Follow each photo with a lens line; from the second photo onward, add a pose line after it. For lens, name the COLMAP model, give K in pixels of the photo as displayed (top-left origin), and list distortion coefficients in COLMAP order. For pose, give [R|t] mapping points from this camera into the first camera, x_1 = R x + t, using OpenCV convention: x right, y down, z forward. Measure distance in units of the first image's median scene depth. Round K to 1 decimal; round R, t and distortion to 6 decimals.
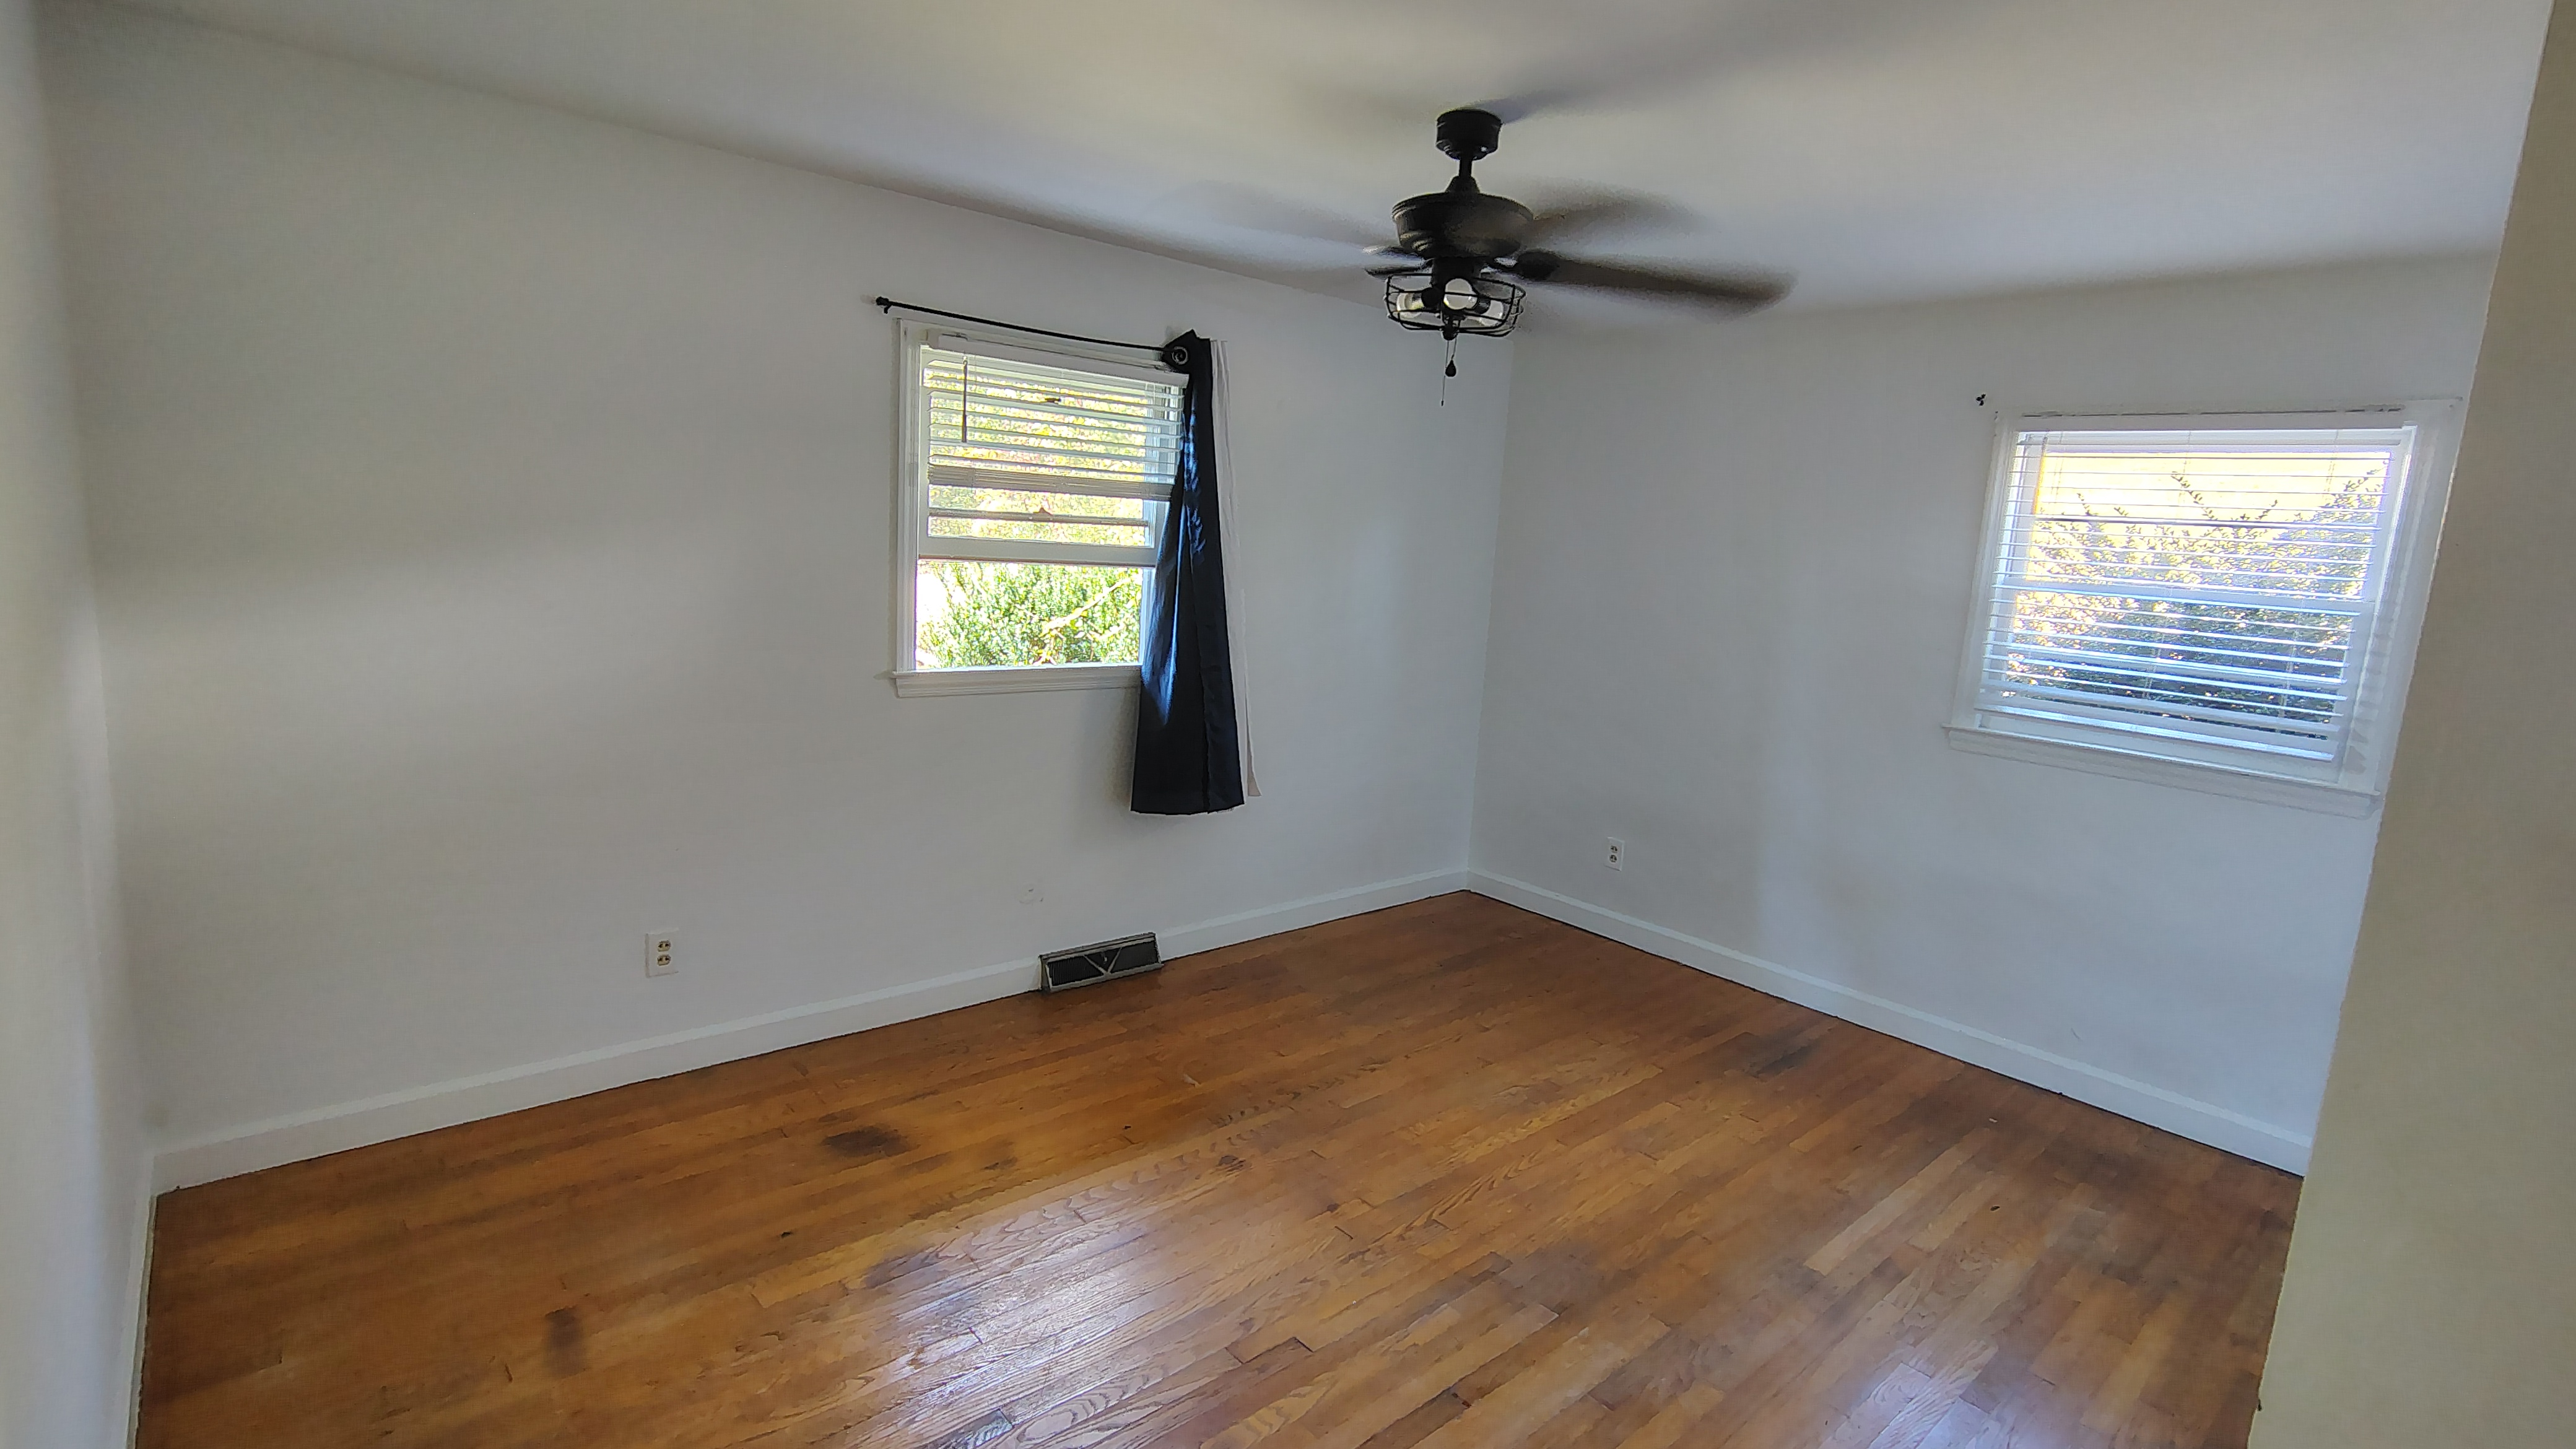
lens RADIAL K [[1201.5, 0, 1286.9], [0, 1201.5, 721.7], [0, 0, 1]] dist [0.000814, 0.000163]
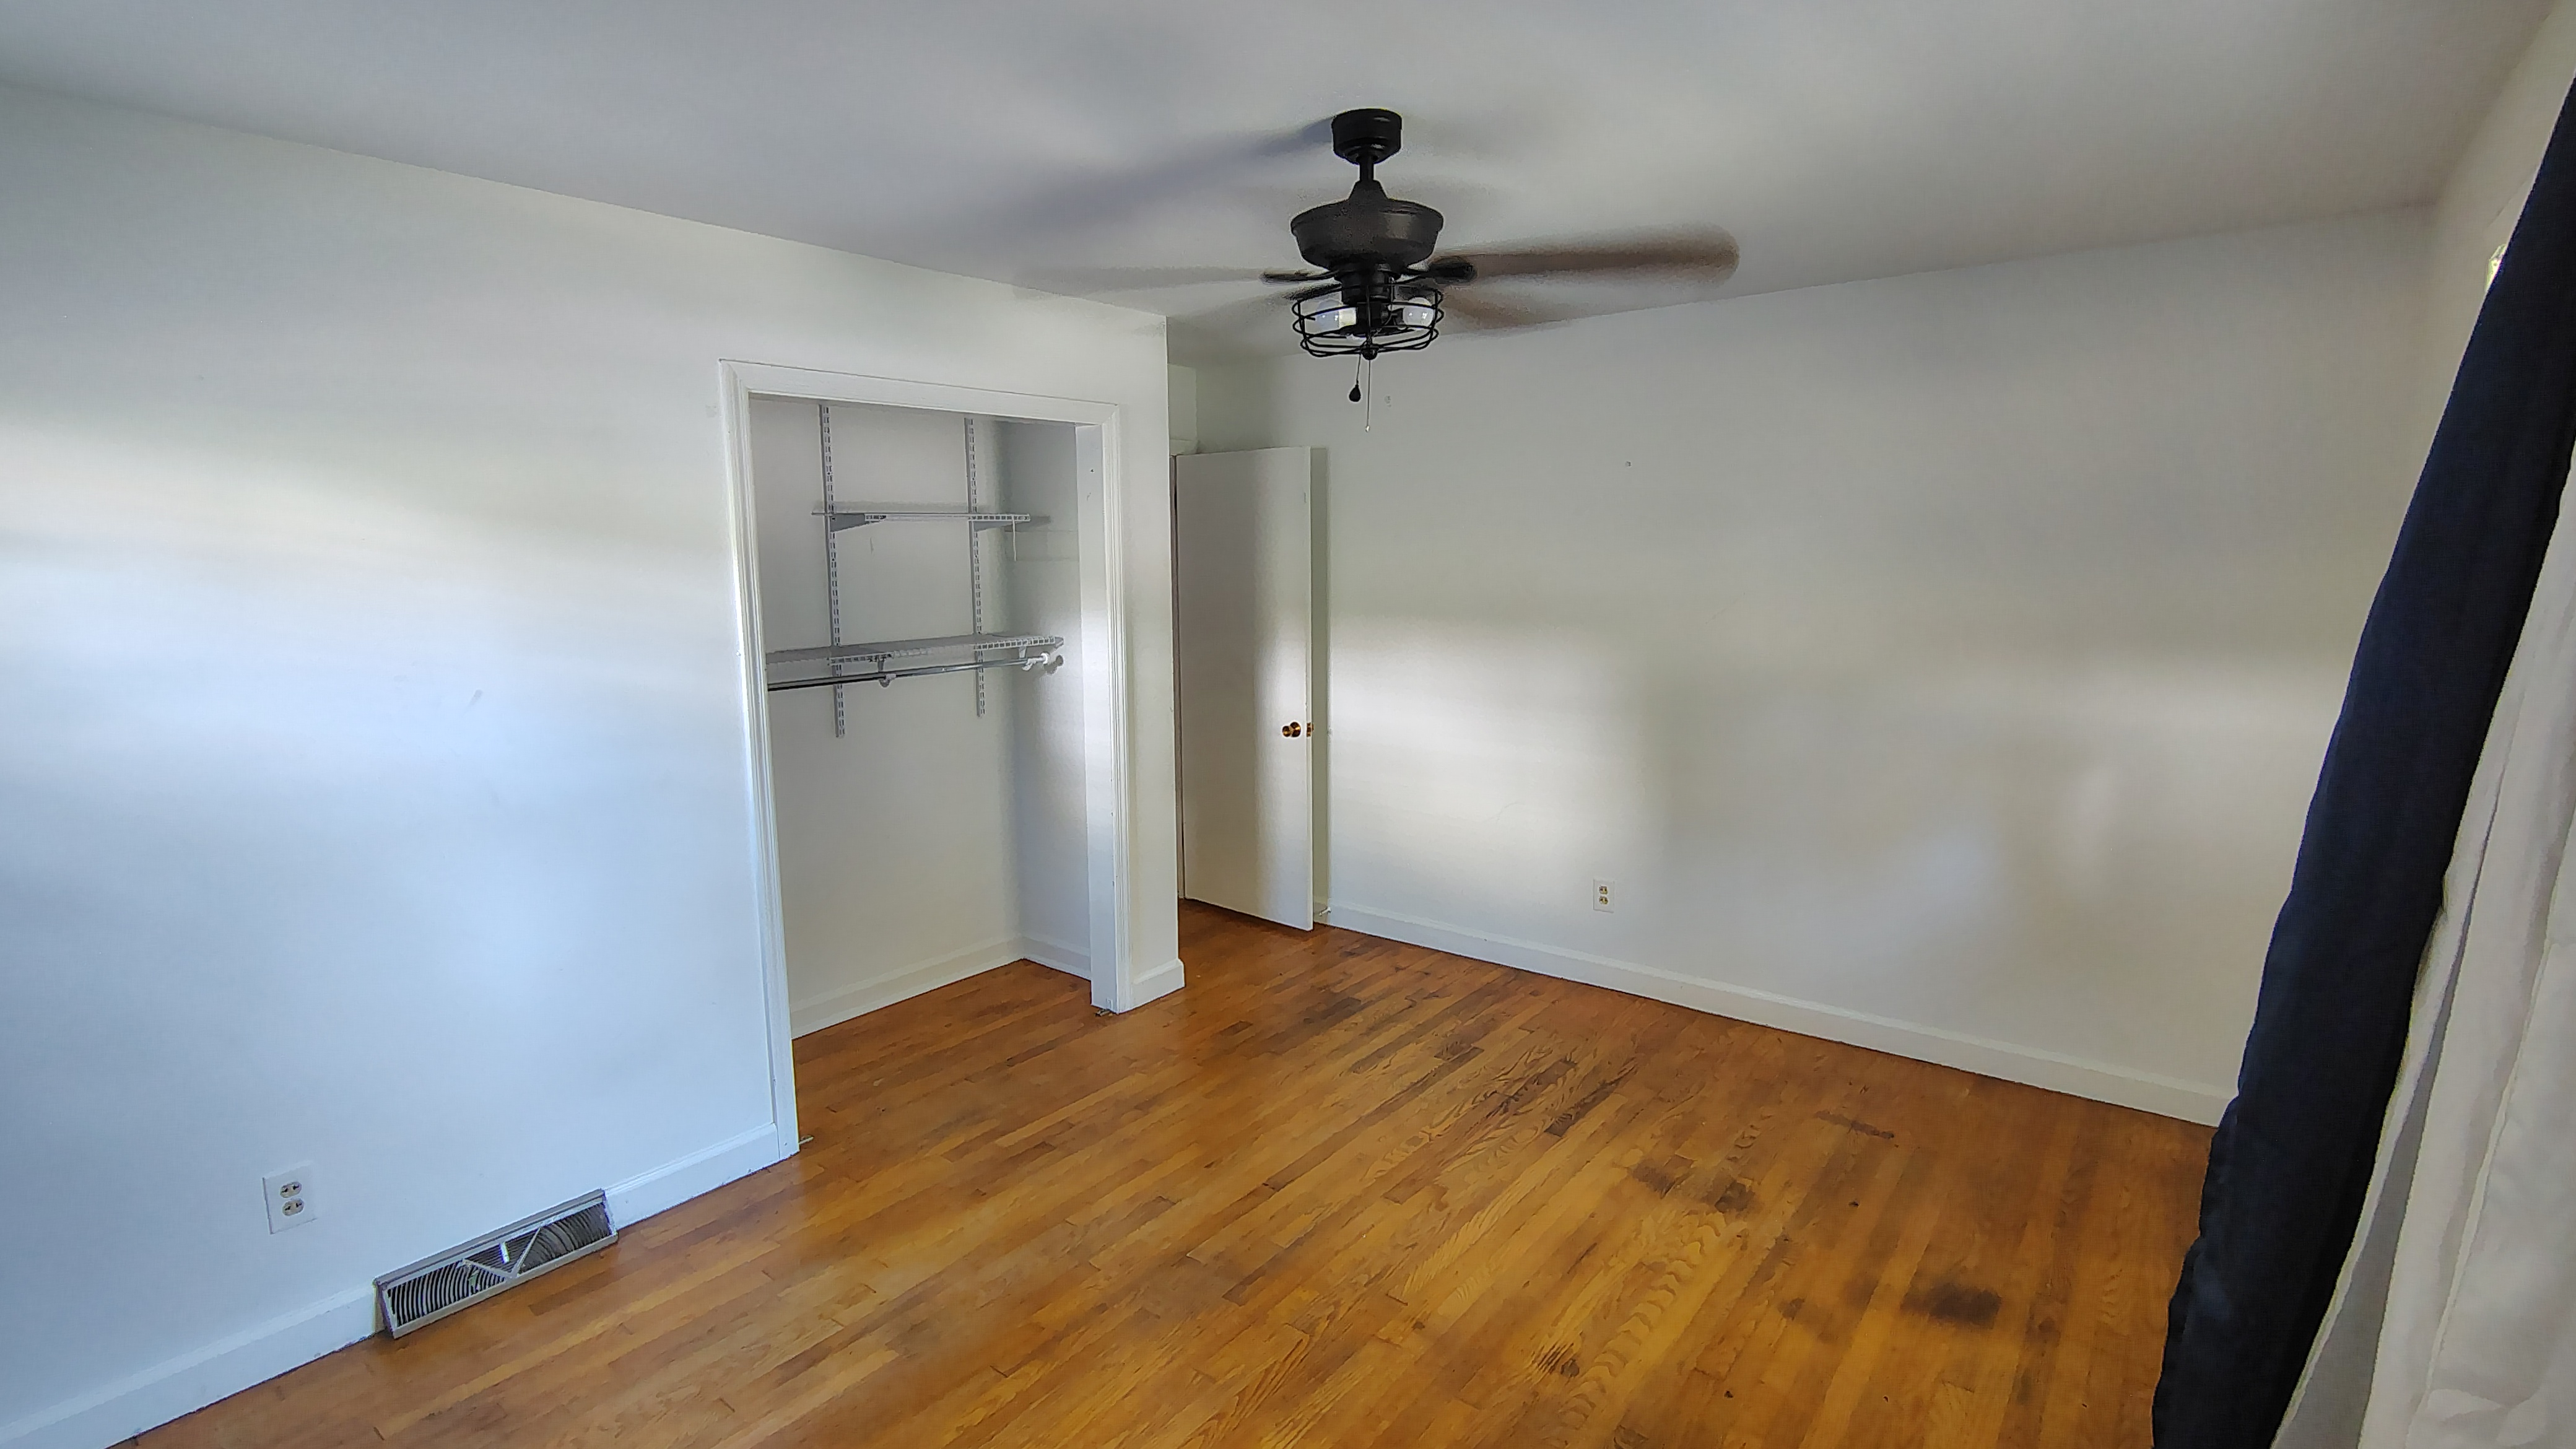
lens RADIAL K [[1201.5, 0, 1287.2], [0, 1201.5, 724.9], [0, 0, 1]] dist [0.000814, 0.000163]
pose [[-0.981313, -0.029117, -0.190203, 0.341762], [-0.087024, 0.948773, 0.303739, -0.304341], [0.171615, 0.314615, -0.933577, 1.806485]]
